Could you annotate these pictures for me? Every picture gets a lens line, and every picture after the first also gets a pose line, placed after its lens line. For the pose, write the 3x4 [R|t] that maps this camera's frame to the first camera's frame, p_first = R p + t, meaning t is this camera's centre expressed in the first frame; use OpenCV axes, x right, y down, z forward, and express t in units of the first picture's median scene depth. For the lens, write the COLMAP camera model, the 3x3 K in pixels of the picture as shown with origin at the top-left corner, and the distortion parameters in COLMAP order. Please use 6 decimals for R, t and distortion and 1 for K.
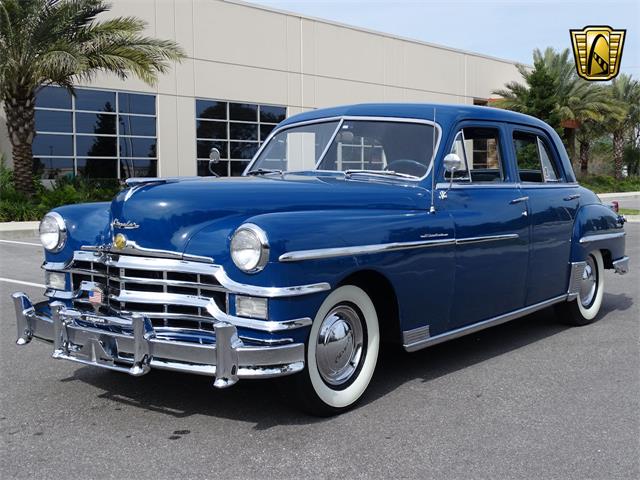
lens RADIAL K [[824.8, 0, 324.0], [0, 824.8, 234.9], [0, 0, 1]] dist [0.056114, 0.000000]
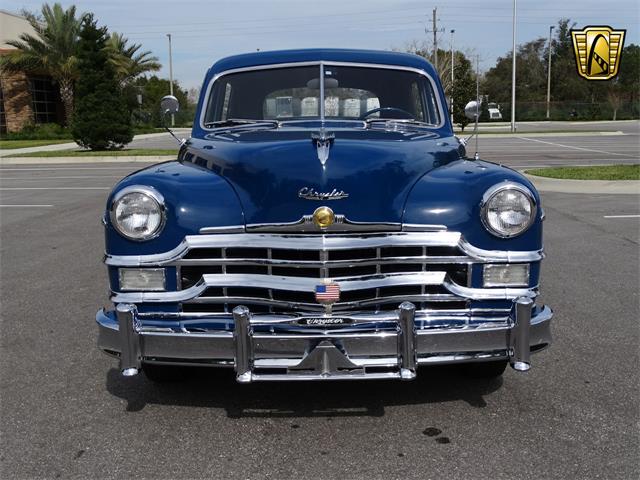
lens RADIAL K [[704.8, 0, 317.2], [0, 704.8, 241.4], [0, 0, 1]] dist [0.047314, 0.000000]
pose [[0.794938, -0.116361, 0.595427, -0.586780], [0.059728, 0.991677, 0.114056, -0.040442], [-0.603743, -0.055103, 0.795272, 0.435703]]
